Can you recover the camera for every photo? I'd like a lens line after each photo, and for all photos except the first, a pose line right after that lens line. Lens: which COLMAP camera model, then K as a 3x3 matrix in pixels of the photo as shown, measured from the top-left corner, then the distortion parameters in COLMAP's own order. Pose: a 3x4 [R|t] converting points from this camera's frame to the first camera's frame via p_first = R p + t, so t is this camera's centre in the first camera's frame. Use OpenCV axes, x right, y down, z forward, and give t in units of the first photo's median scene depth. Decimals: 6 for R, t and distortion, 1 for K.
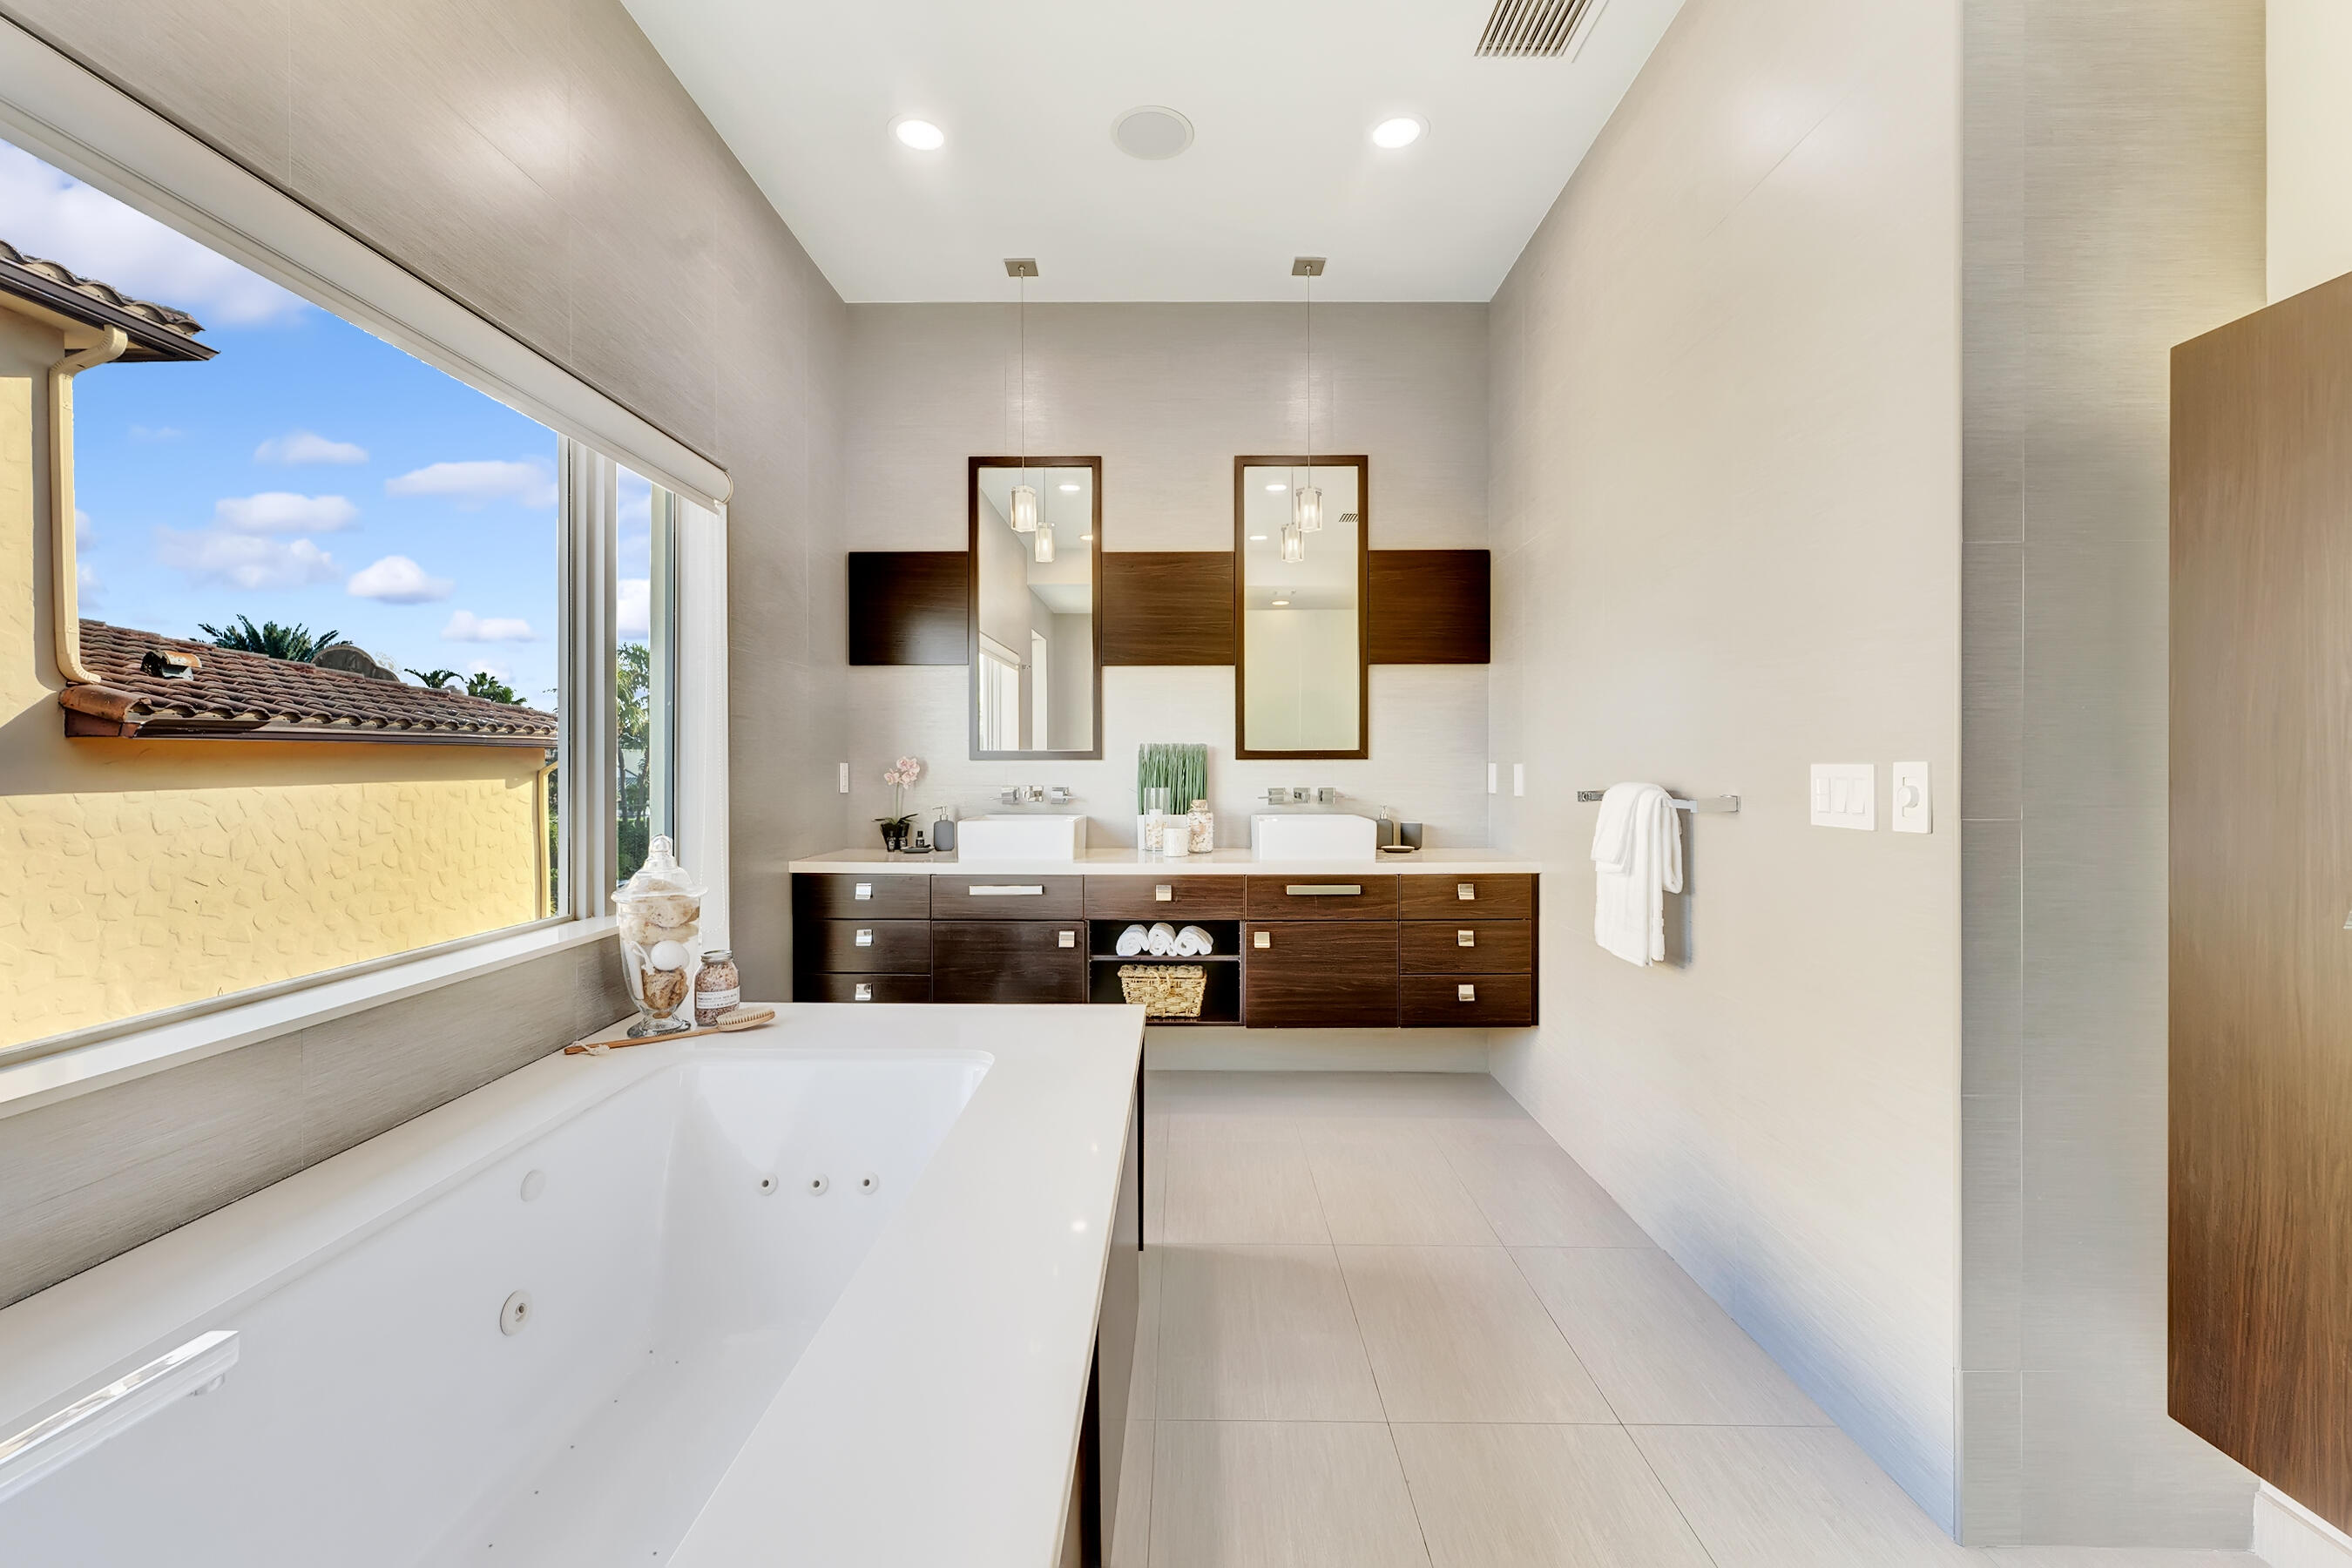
lens RADIAL K [[954.5, 0, 1178.1], [0, 954.5, 779.2], [0, 0, 1]] dist [0.002876, -0.000558]
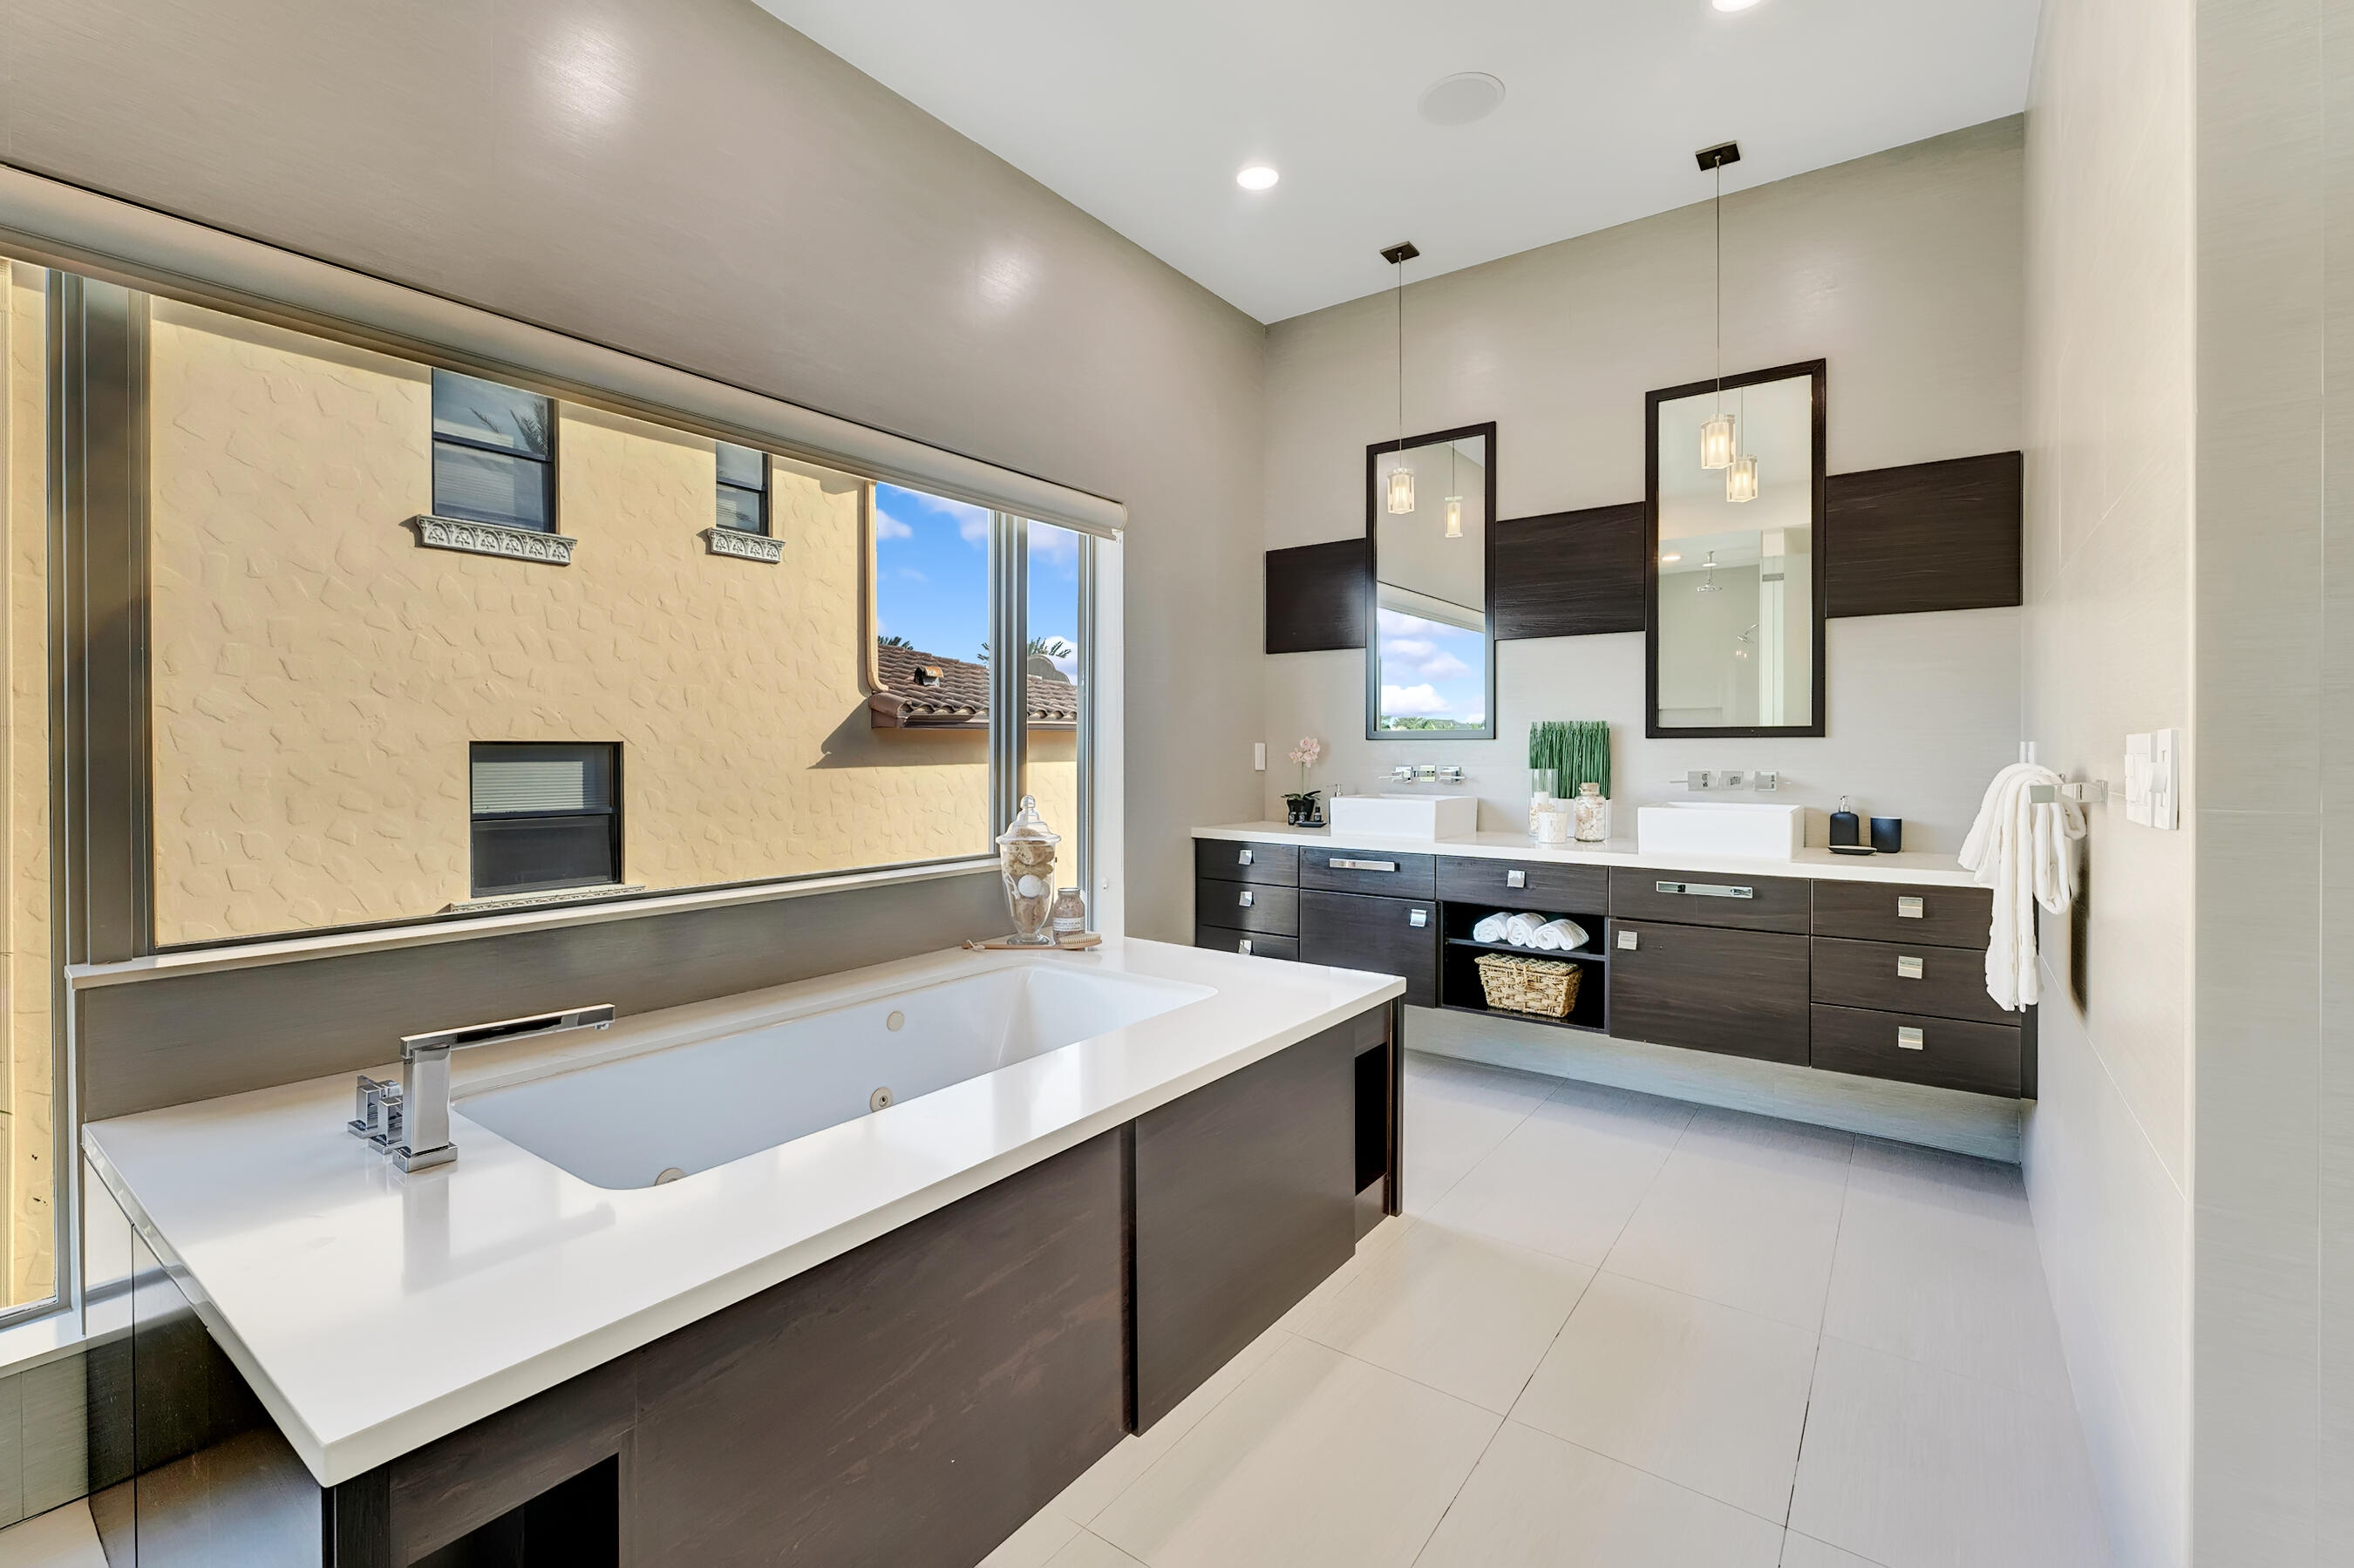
lens RADIAL K [[1016.5, 0, 1167.0], [0, 1016.5, 770.7], [0, 0, 1]] dist [0.000760, -0.000157]
pose [[0.808404, 0.013971, -0.588463, 0.267064], [-0.010662, 0.999902, 0.009091, 0.005787], [0.588532, -0.001075, 0.808473, -0.015719]]
